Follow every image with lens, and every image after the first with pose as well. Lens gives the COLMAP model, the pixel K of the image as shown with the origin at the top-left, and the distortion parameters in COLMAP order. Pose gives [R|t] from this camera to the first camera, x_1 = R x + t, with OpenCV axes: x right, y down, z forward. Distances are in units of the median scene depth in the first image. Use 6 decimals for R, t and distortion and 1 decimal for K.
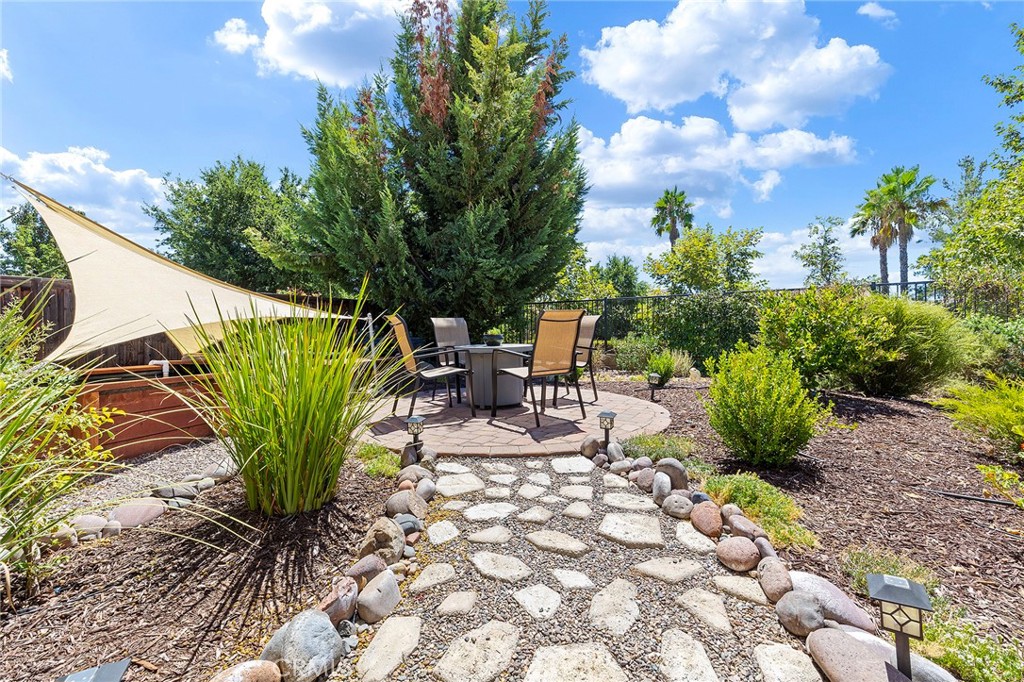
lens RADIAL K [[436.4, 0, 510.4], [0, 436.4, 338.2], [0, 0, 1]] dist [0.006867, -0.000270]
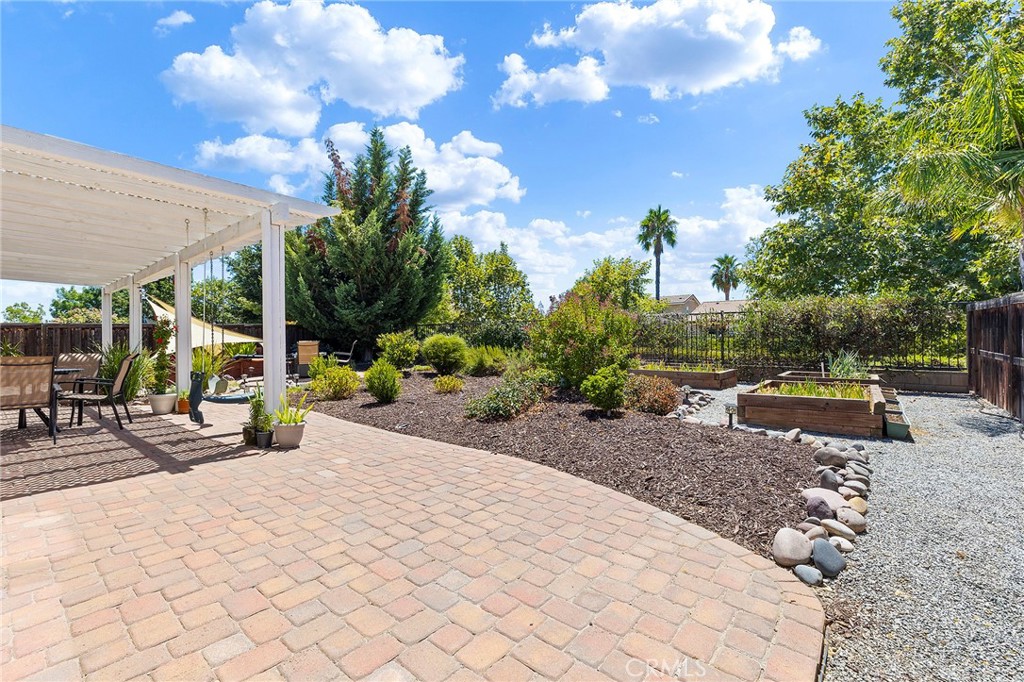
lens RADIAL K [[436.4, 0, 503.3], [0, 436.4, 343.6], [0, 0, 1]] dist [0.006867, -0.000270]
pose [[0.985477, 0.009194, -0.169558, 0.709360], [-0.007513, 0.999916, 0.010550, -0.033959], [0.169641, -0.009123, 0.985464, -0.624643]]
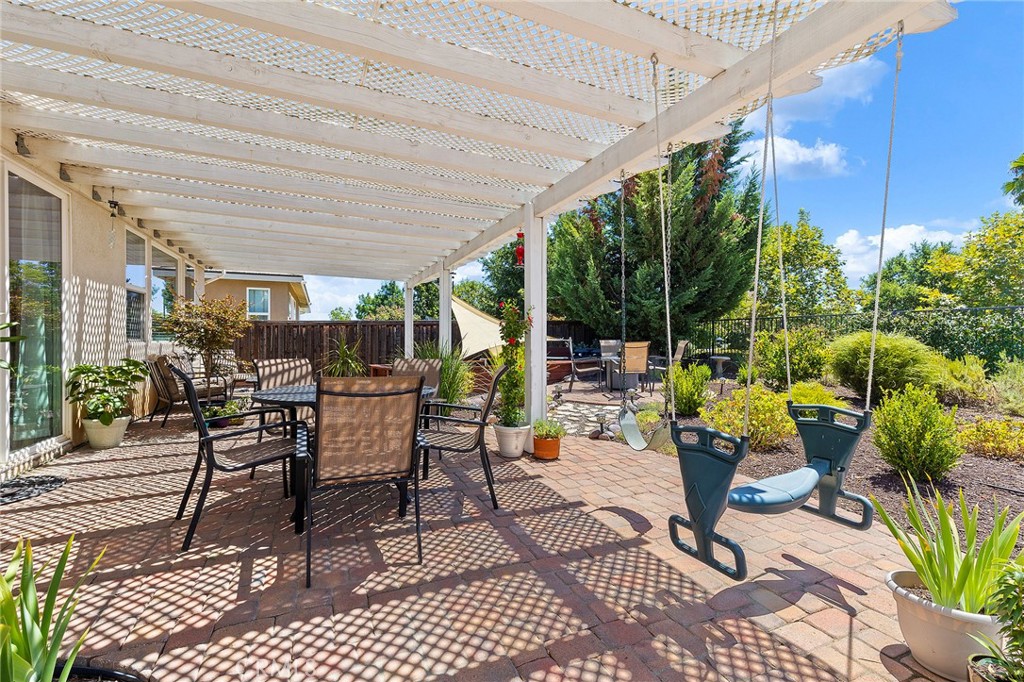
lens RADIAL K [[436.4, 0, 505.0], [0, 436.4, 340.9], [0, 0, 1]] dist [0.006867, -0.000270]
pose [[0.810547, 0.011499, -0.585560, 0.309112], [-0.007742, 0.999930, 0.008921, -0.031666], [0.585622, -0.002697, 0.810580, -0.390014]]
